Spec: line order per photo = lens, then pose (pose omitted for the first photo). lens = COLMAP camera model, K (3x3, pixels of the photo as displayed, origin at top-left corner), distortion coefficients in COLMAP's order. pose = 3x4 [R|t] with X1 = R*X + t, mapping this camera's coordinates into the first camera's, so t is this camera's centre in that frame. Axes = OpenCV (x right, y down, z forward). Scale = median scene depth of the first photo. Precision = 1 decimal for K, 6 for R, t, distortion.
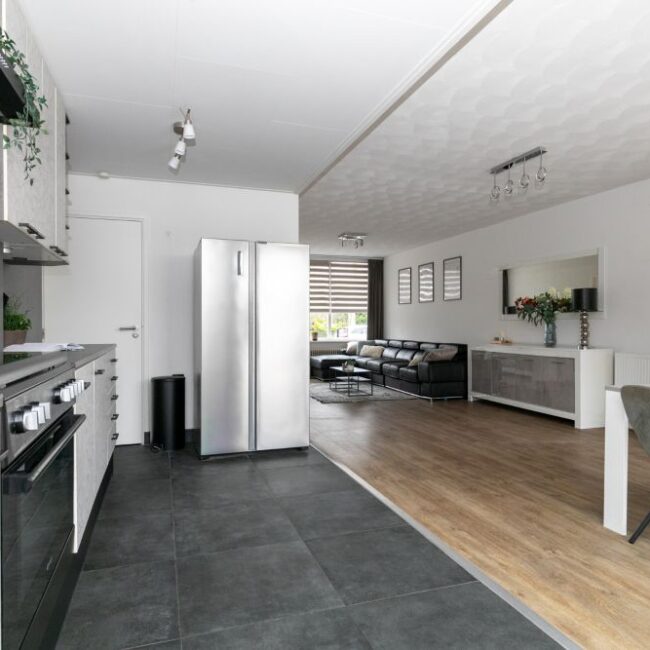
lens RADIAL K [[490.8, 0, 315.6], [0, 490.8, 327.5], [0, 0, 1]] dist [0.013880, -0.013431]
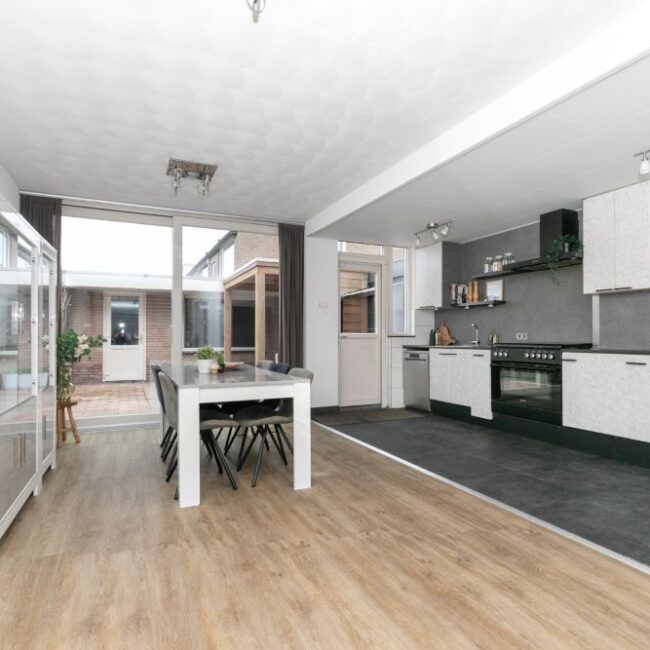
lens RADIAL K [[452.2, 0, 334.8], [0, 452.2, 329.1], [0, 0, 1]] dist [0.002329, -0.002608]
pose [[-0.989552, 0.001350, -0.144168, 0.671174], [0.003688, 0.999866, -0.015956, 0.003434], [0.144127, -0.016321, -0.989425, 2.122448]]
